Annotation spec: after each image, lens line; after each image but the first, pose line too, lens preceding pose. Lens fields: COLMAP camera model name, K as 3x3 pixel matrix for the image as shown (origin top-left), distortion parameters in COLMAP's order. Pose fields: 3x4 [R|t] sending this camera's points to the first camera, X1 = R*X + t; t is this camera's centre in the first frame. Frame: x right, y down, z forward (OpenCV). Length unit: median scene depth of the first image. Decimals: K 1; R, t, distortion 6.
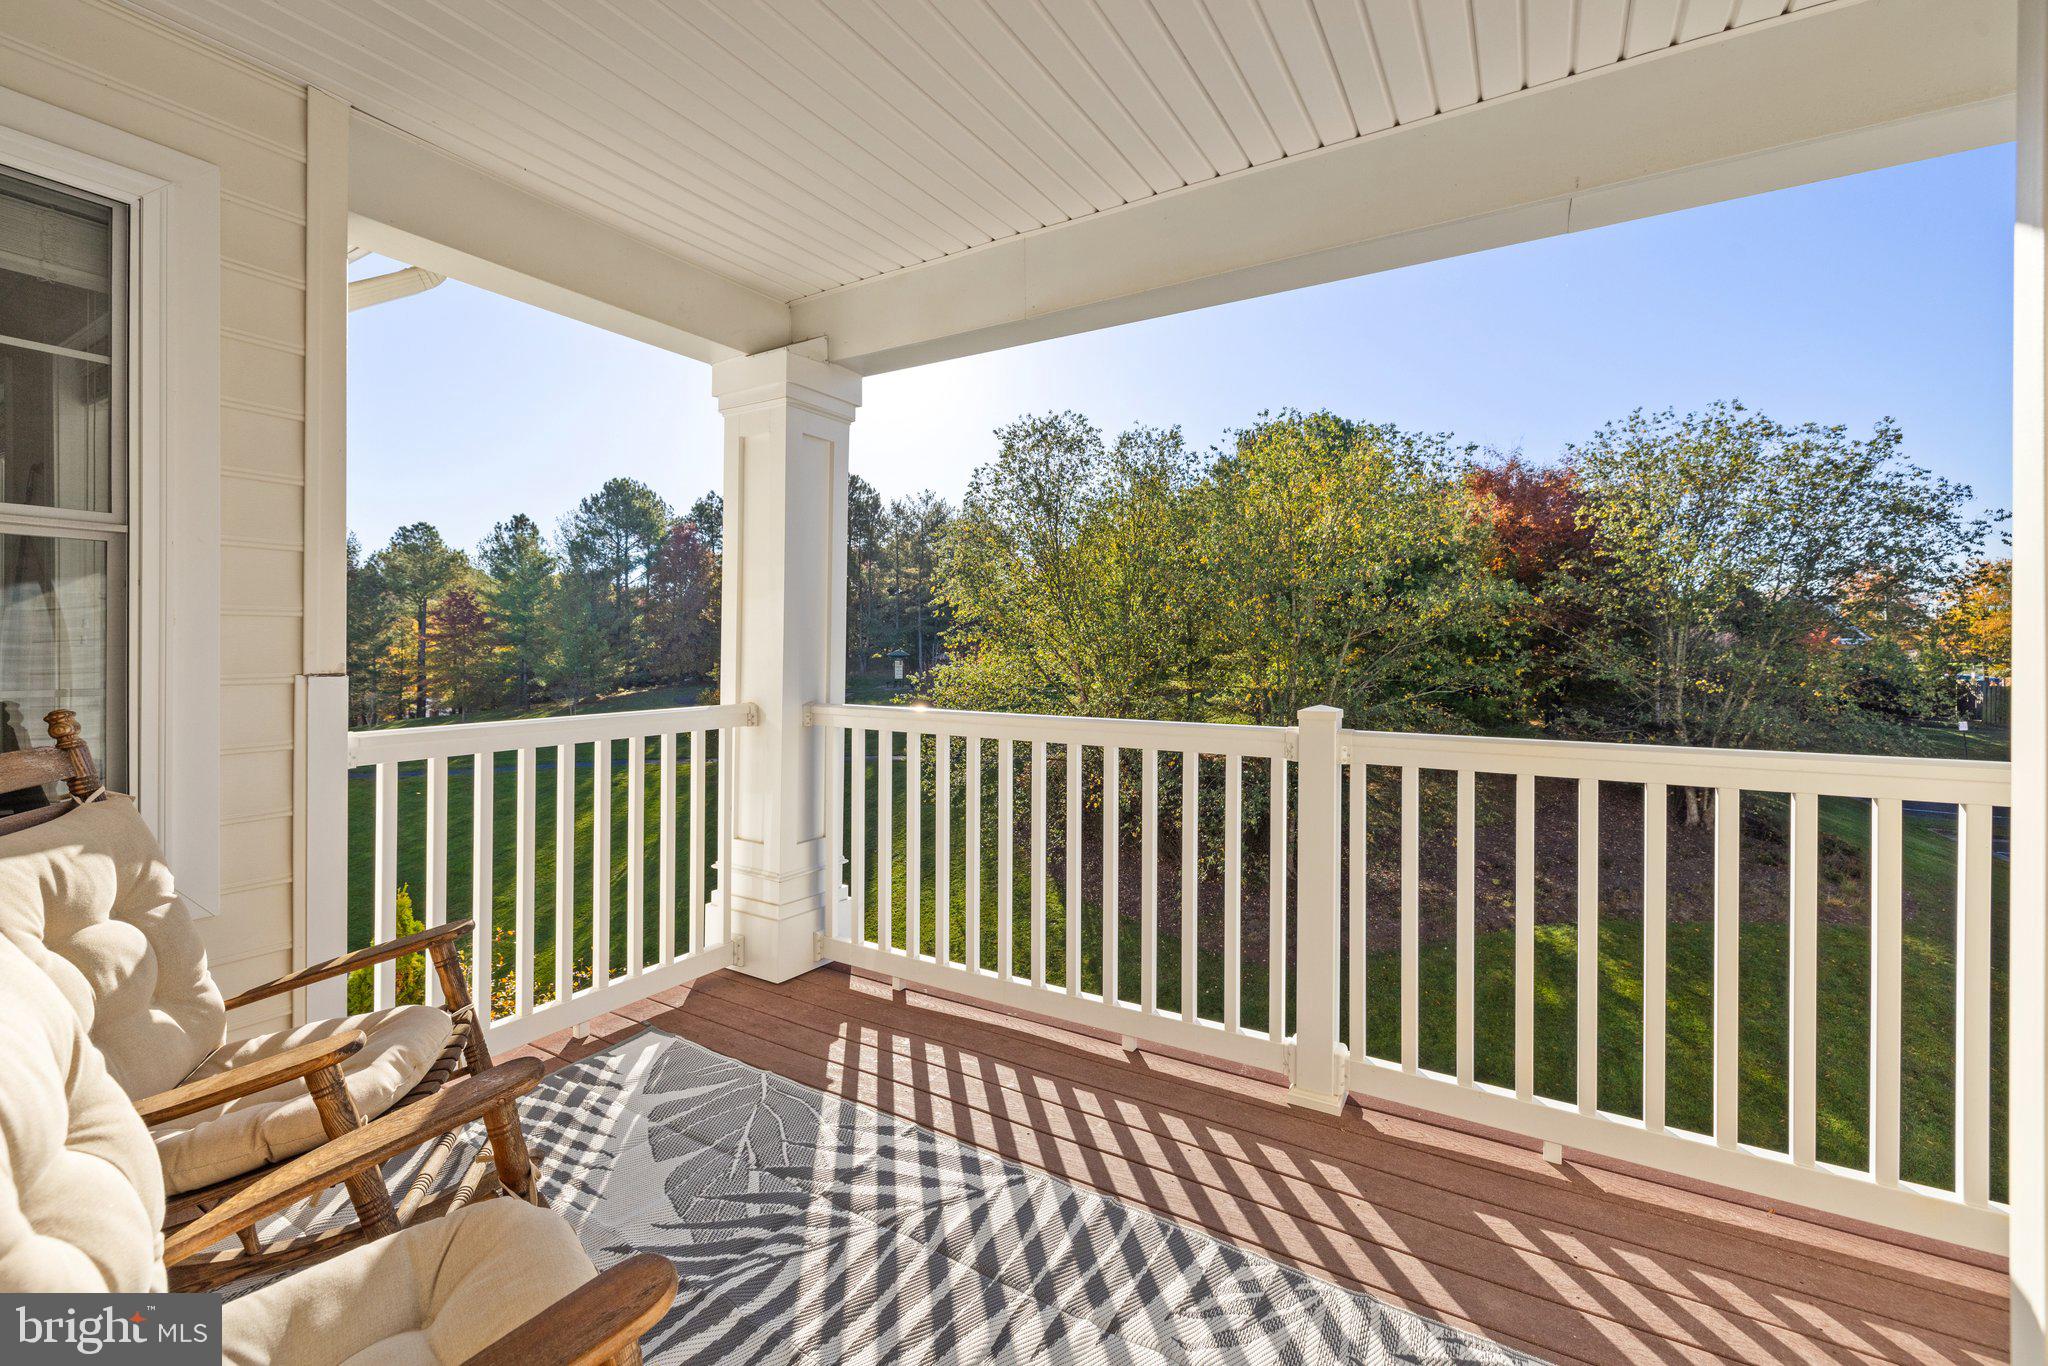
lens RADIAL K [[874.0, 0, 1001.4], [0, 874.0, 641.7], [0, 0, 1]] dist [0.001282, 0.000287]
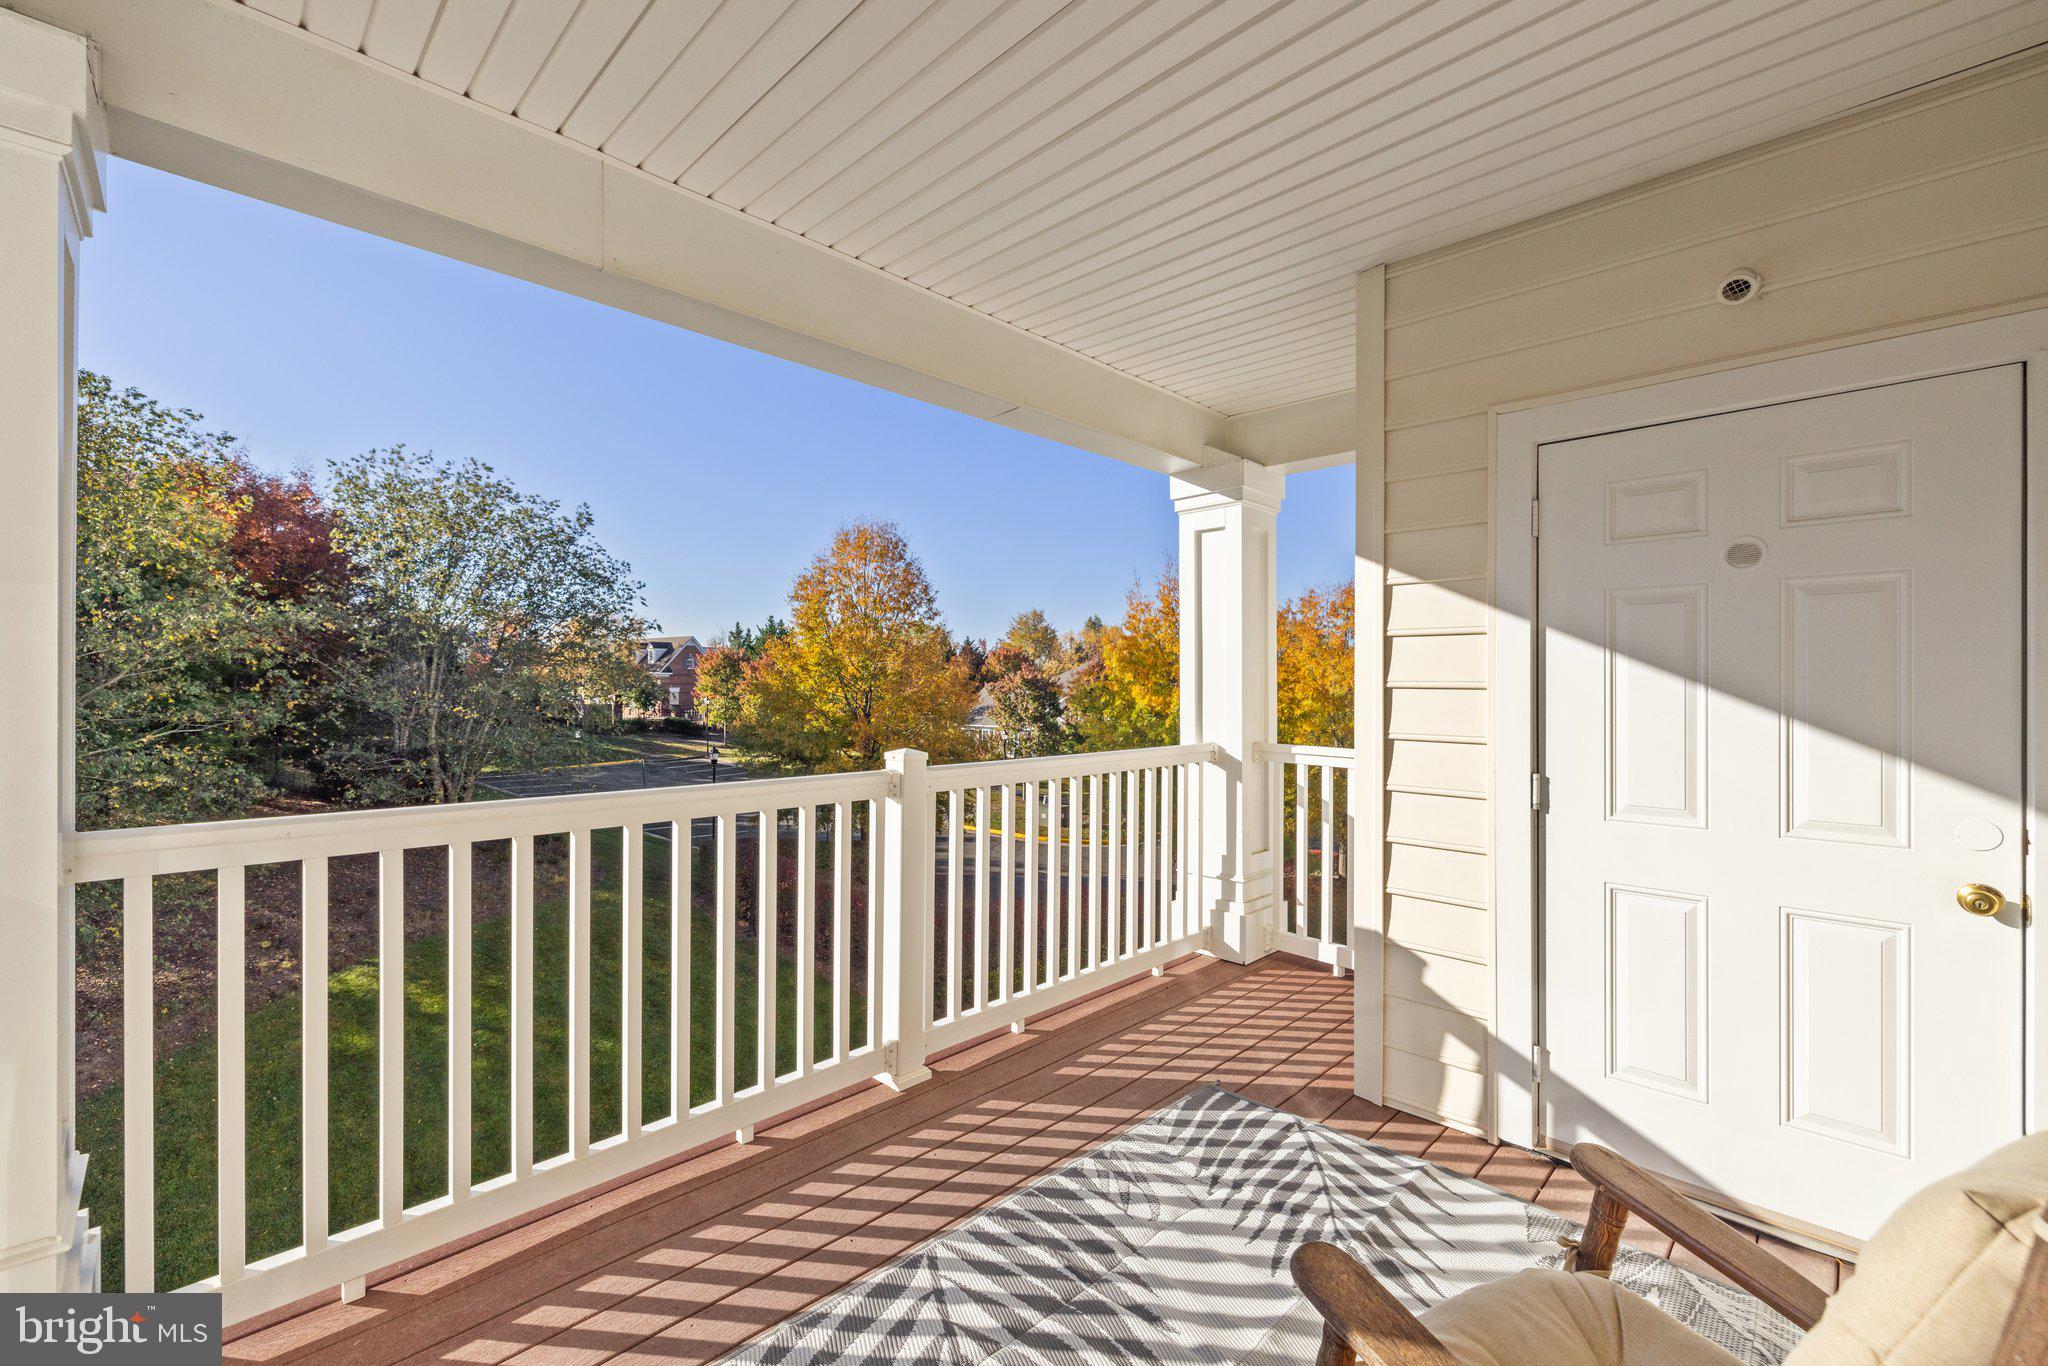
lens RADIAL K [[842.6, 0, 1024.0], [0, 842.6, 683.0], [0, 0, 1]] dist [0.009806, 0.000111]
pose [[0.243074, -0.000354, 0.970008, -0.759643], [-0.015439, 0.999872, 0.004233, -0.027506], [-0.969885, -0.016005, 0.243037, 0.597316]]
